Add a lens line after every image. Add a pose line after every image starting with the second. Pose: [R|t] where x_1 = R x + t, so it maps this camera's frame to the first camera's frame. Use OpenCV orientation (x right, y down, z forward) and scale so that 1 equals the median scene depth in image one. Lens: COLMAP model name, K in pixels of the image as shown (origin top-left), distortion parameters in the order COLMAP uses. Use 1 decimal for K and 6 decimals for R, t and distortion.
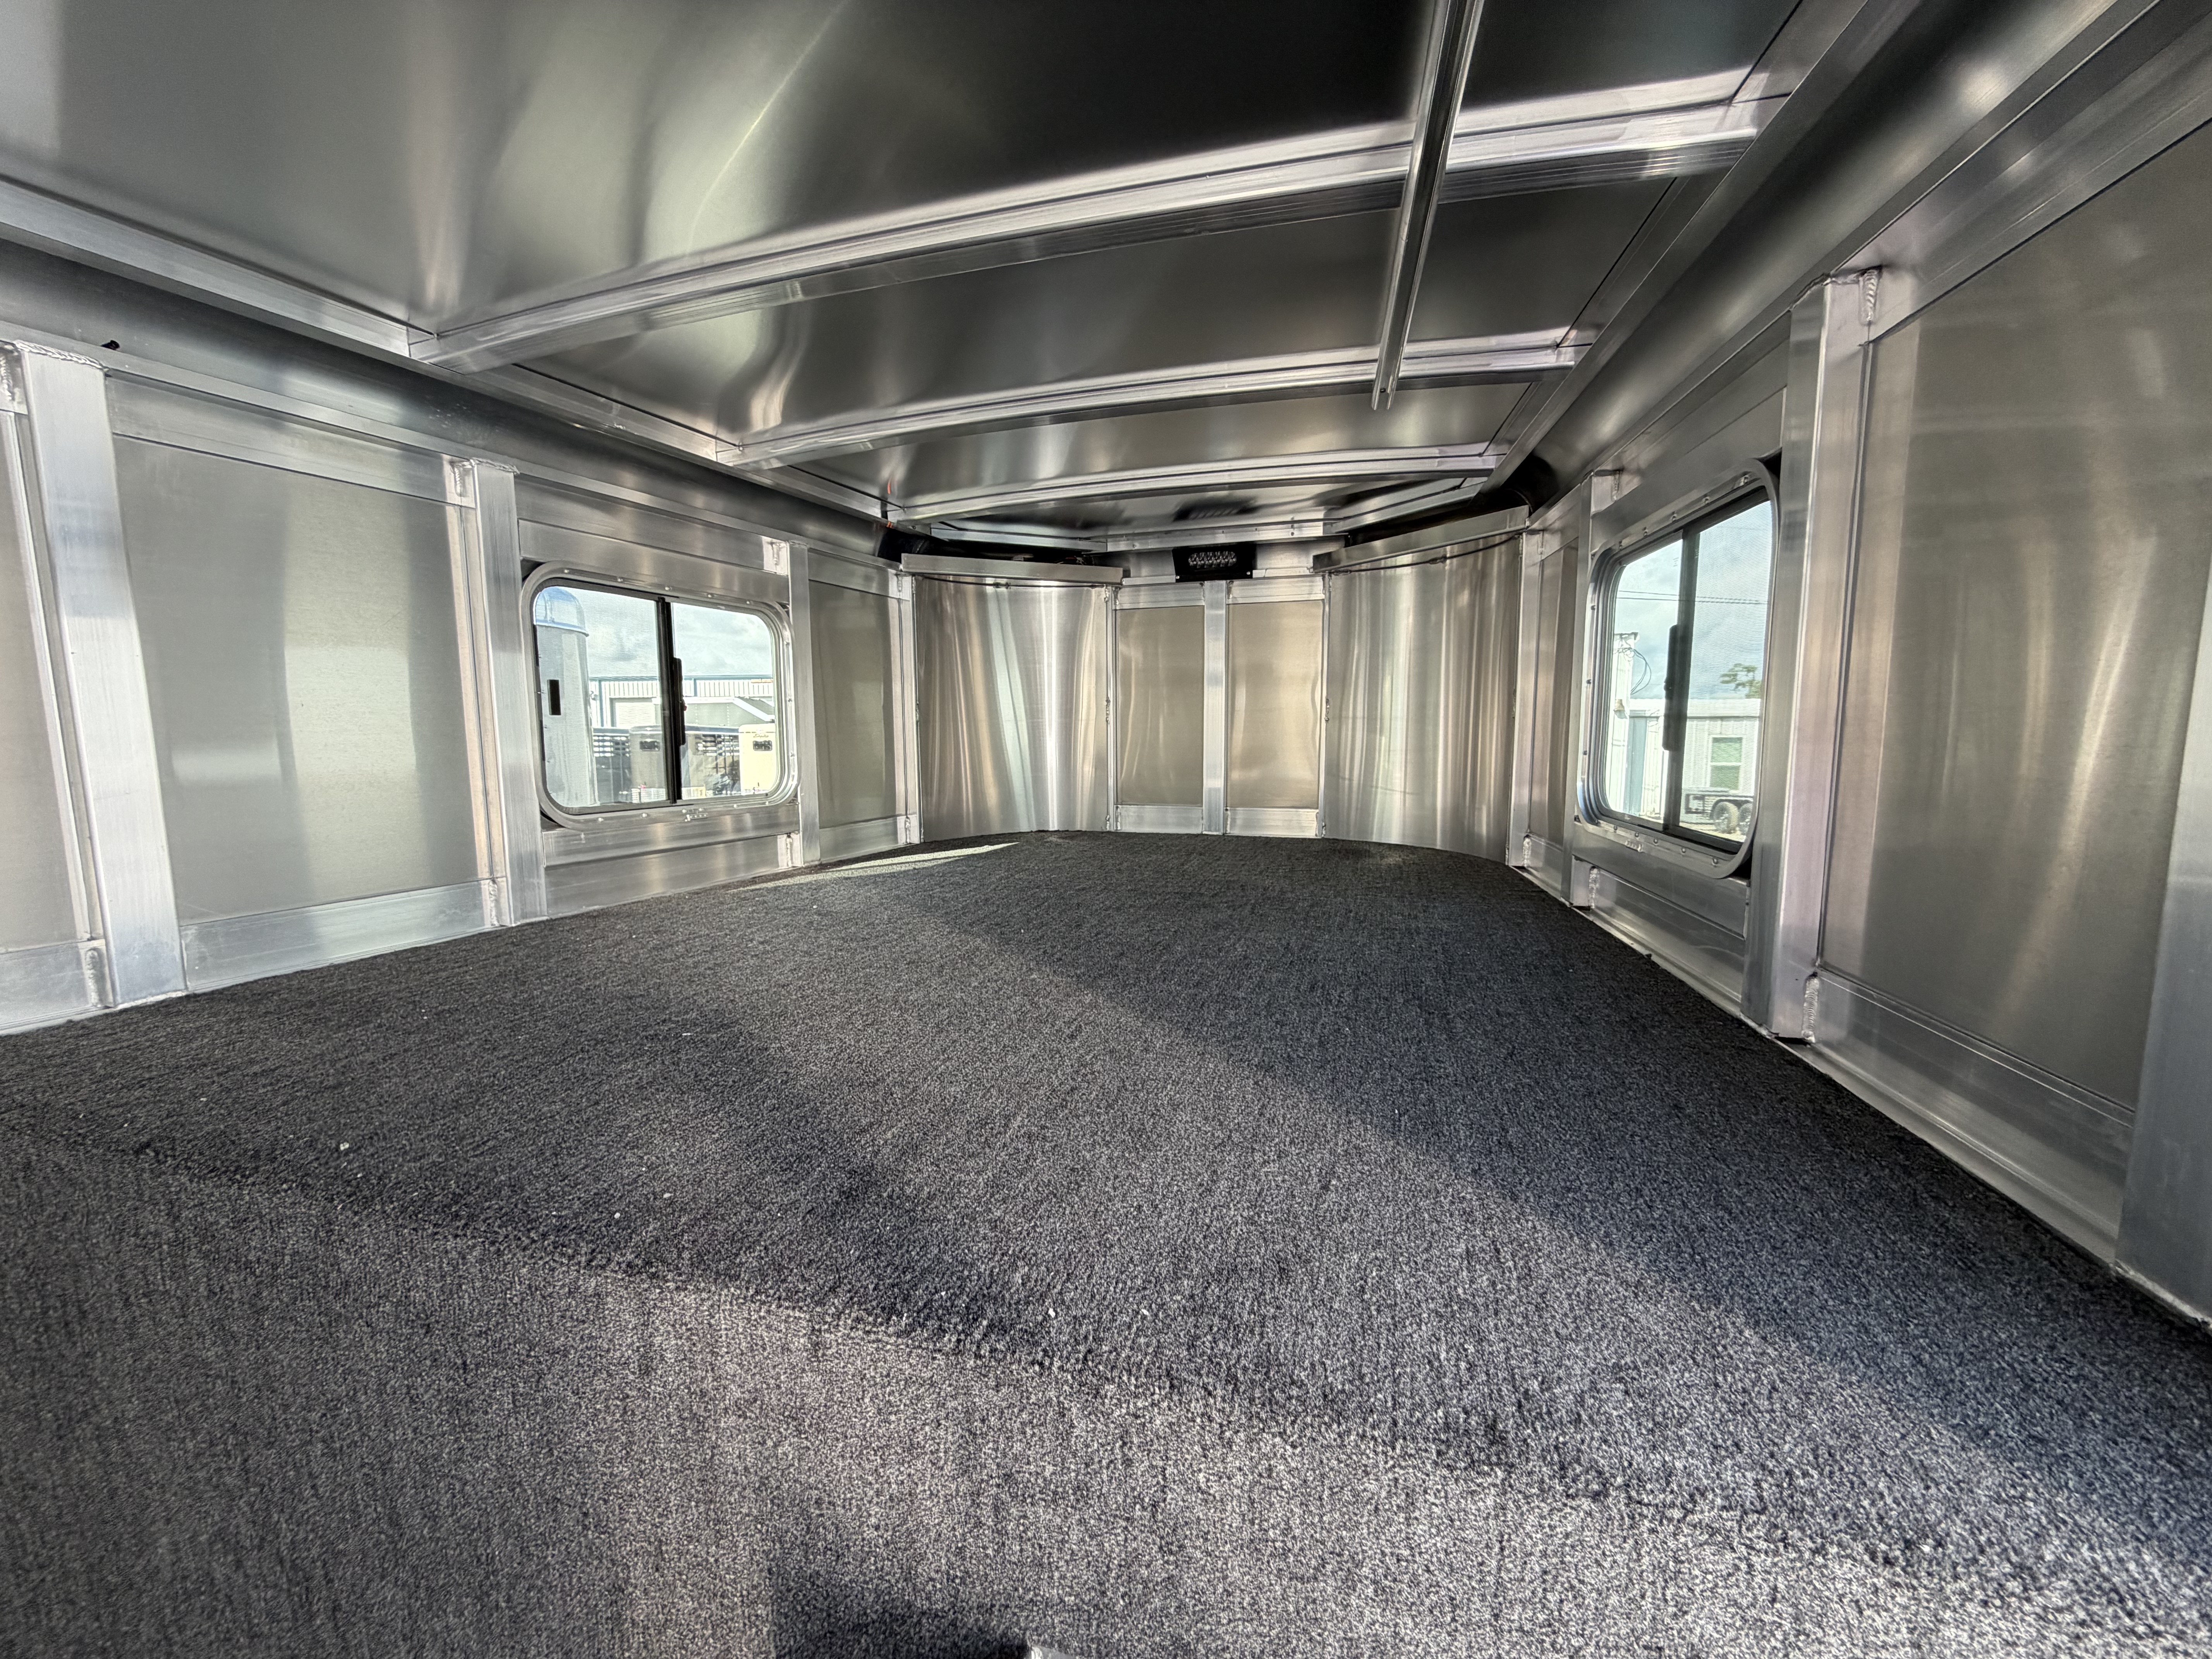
lens RADIAL K [[883.9, 0, 1106.0], [0, 883.9, 829.5], [0, 0, 1]] dist [0.001017, -0.000050]
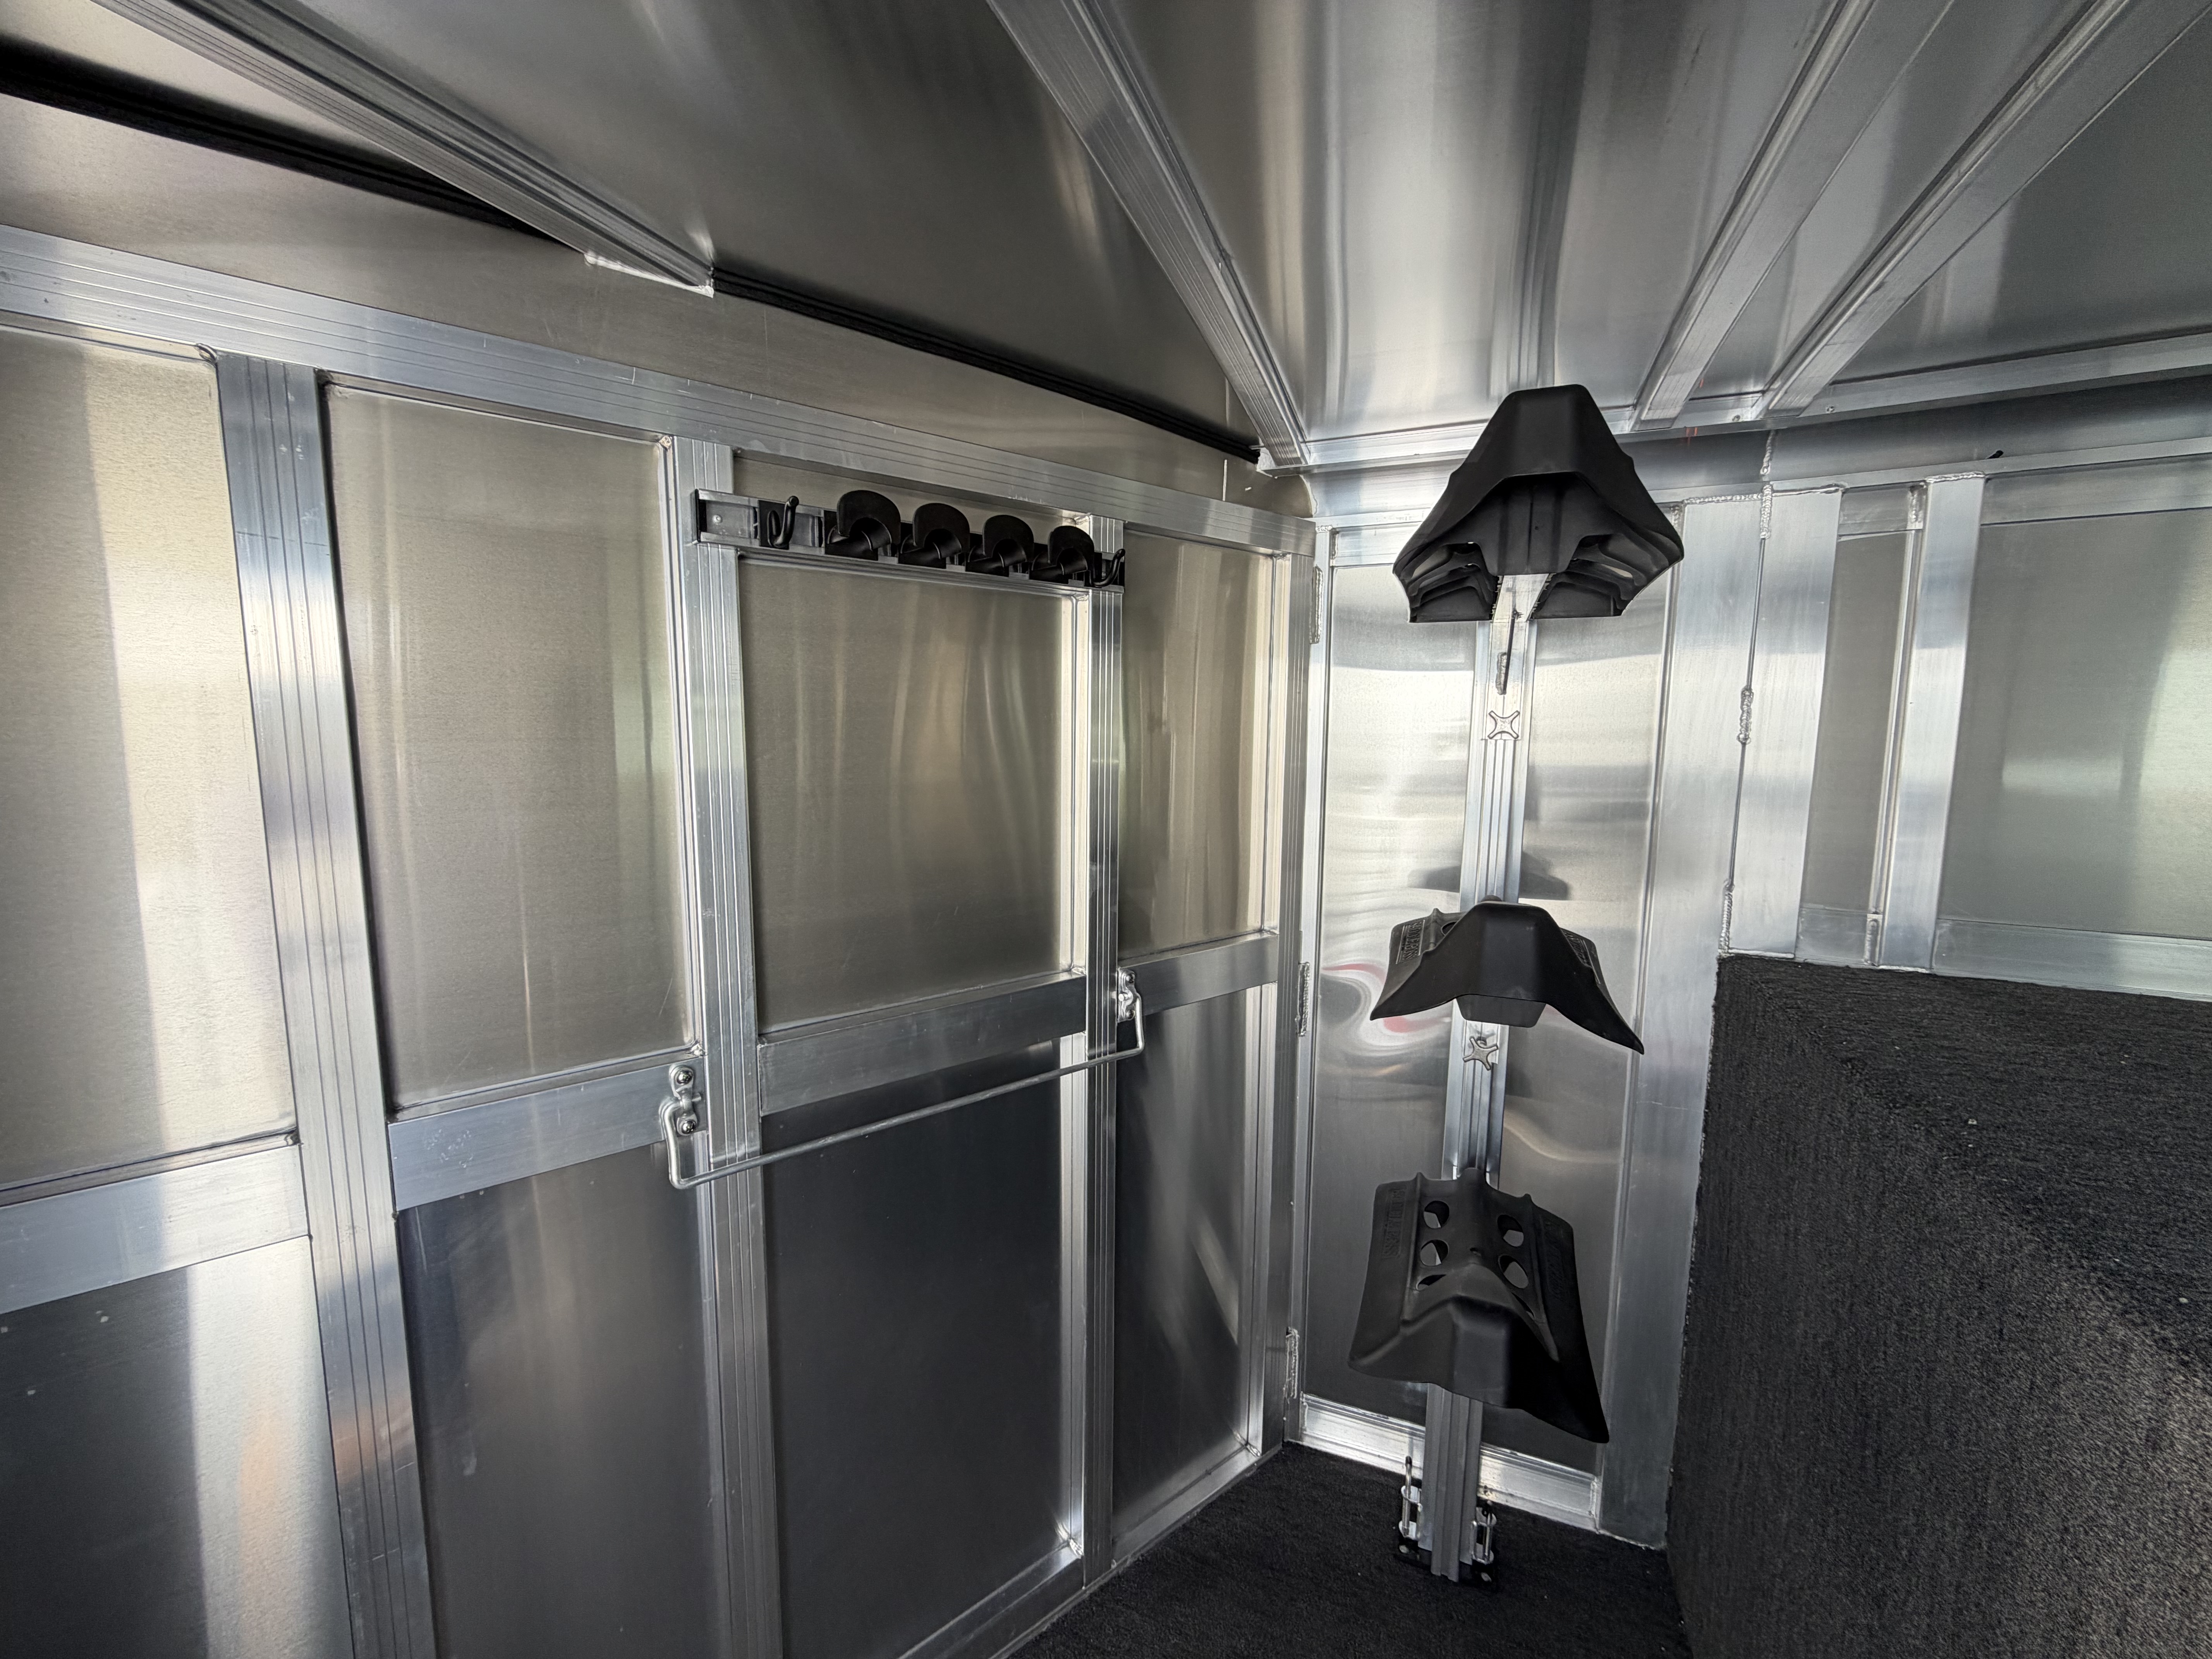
lens RADIAL K [[883.9, 0, 1106.0], [0, 883.9, 829.5], [0, 0, 1]] dist [0.001017, -0.000050]
pose [[-0.059885, 0.124119, -0.990459, 0.166769], [-0.119226, 0.984247, 0.130549, -0.025565], [0.991060, 0.125906, -0.044144, -0.082871]]
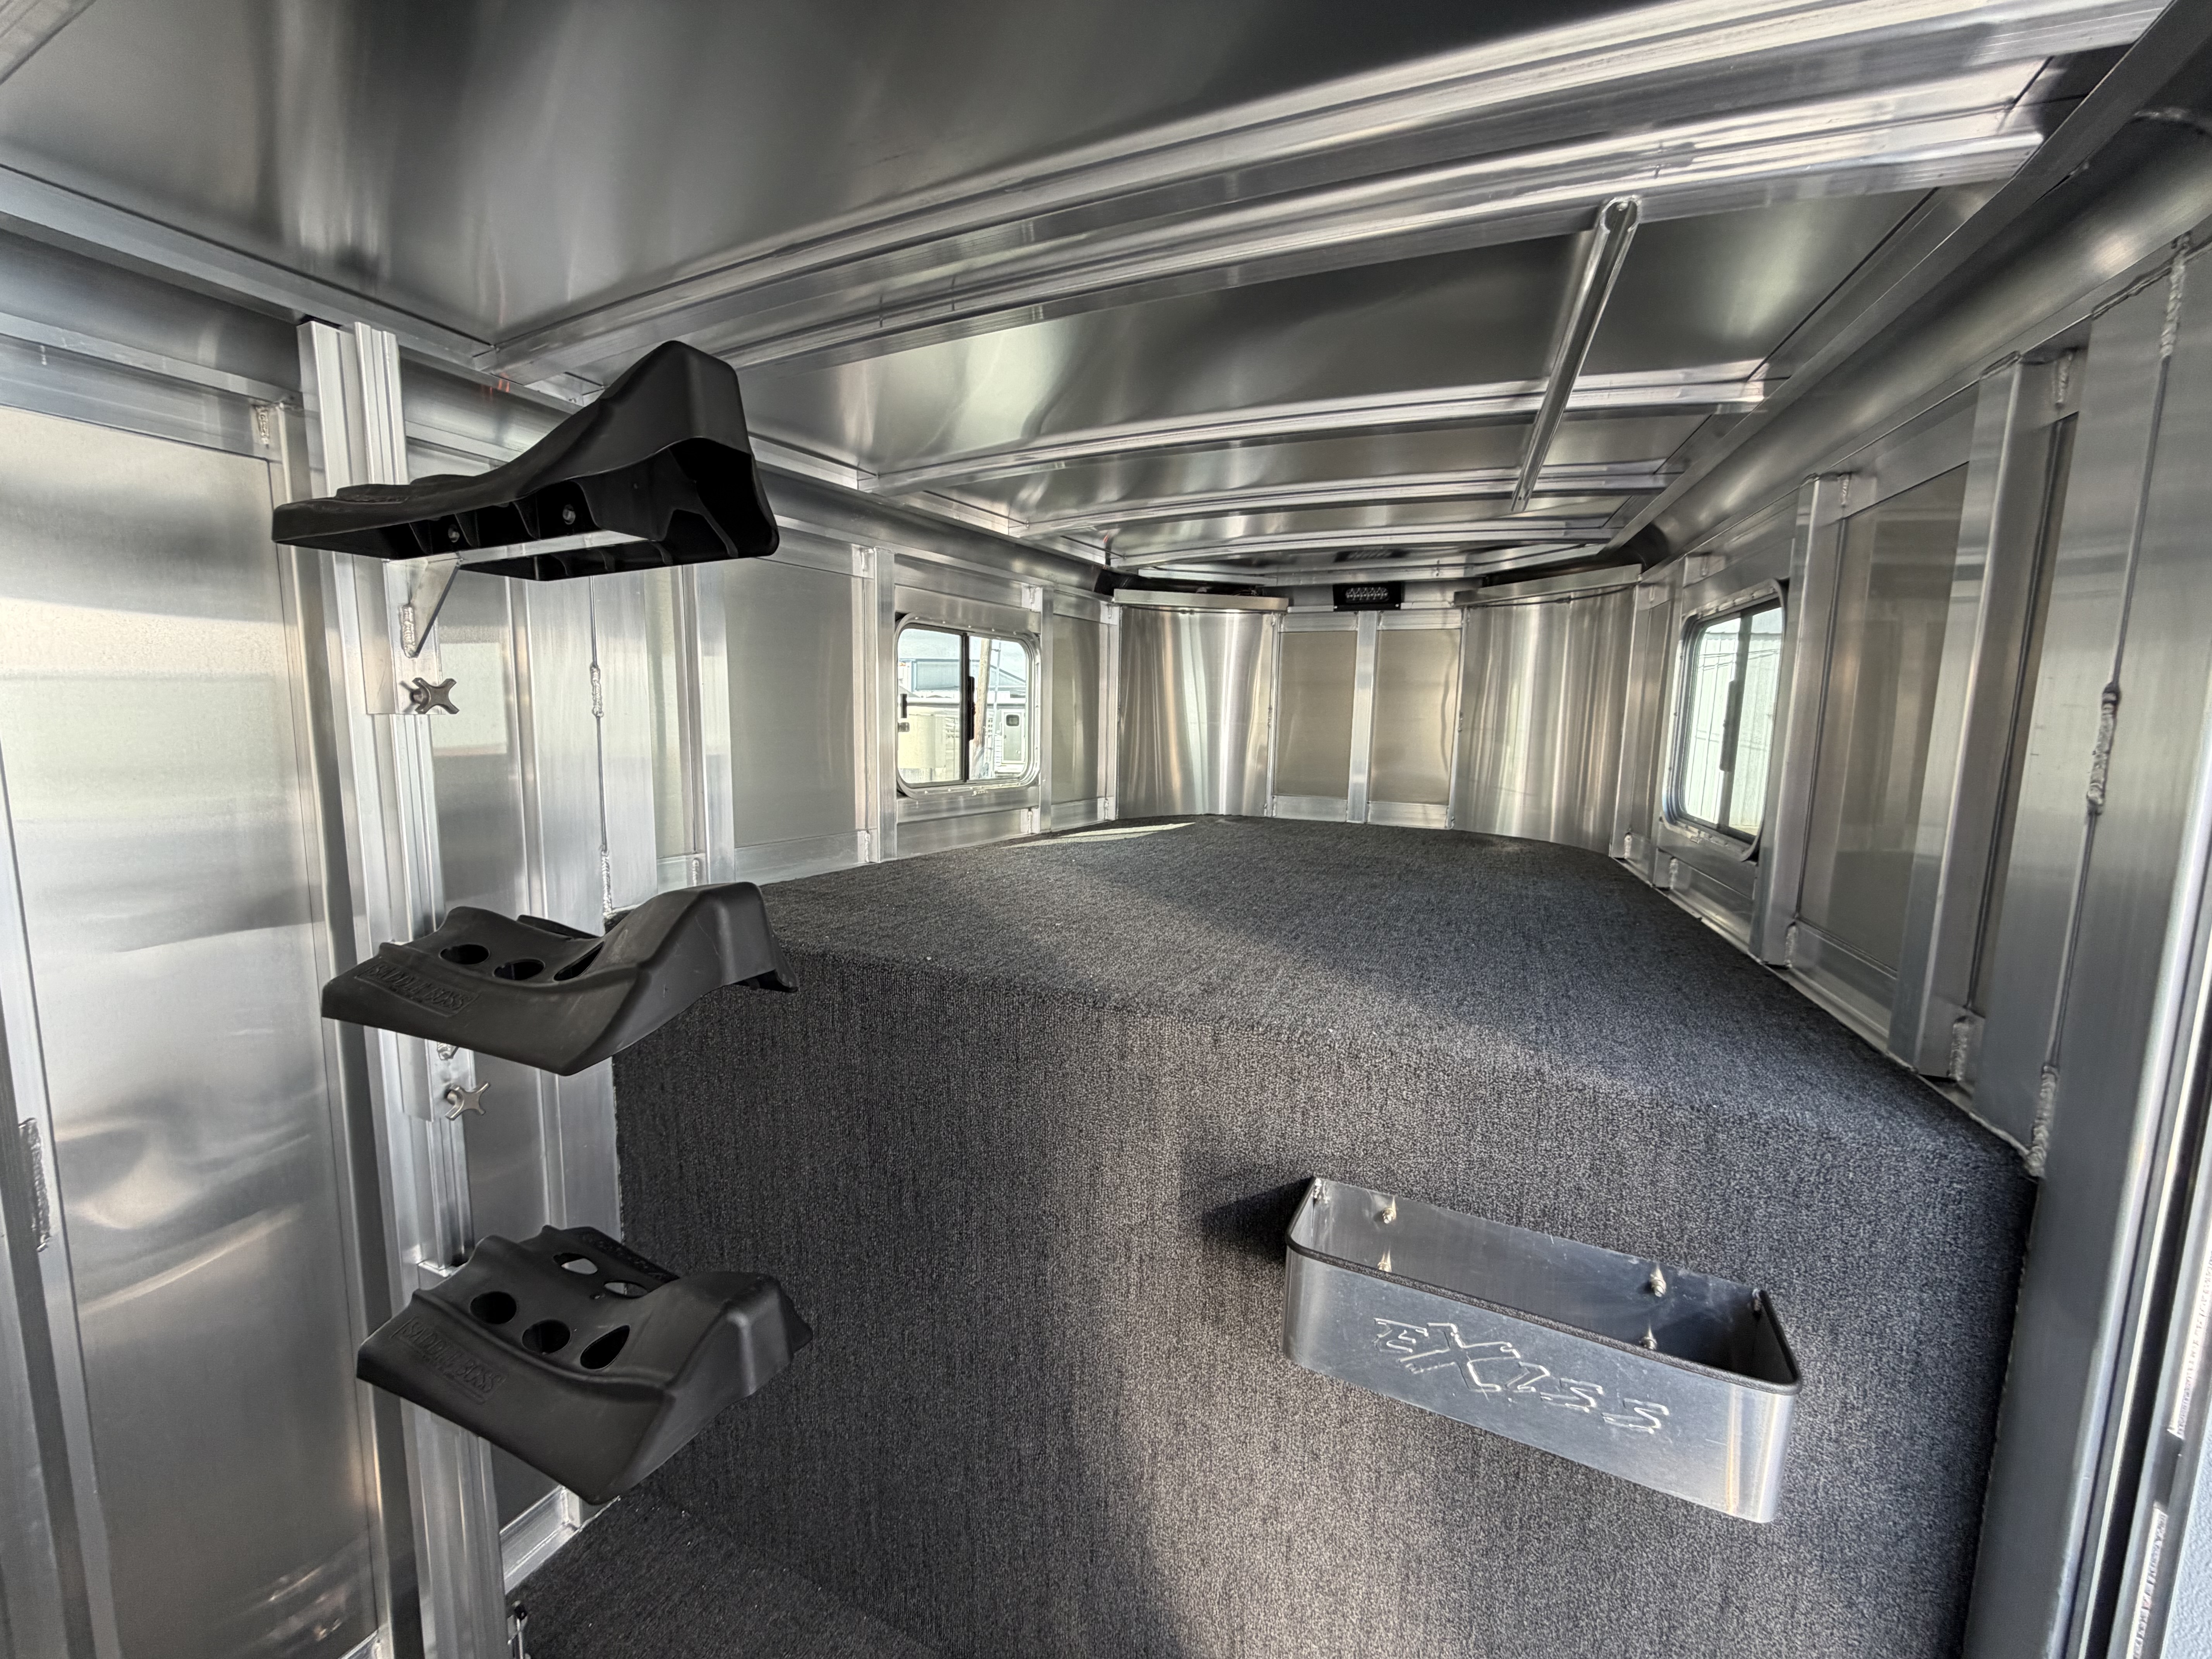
lens RADIAL K [[883.9, 0, 1106.0], [0, 883.9, 829.5], [0, 0, 1]] dist [0.001017, -0.000050]
pose [[0.991796, 0.042058, -0.120711, -0.114843], [-0.040350, 0.999048, 0.016555, 0.013637], [0.121293, -0.011548, 0.992550, -0.378227]]
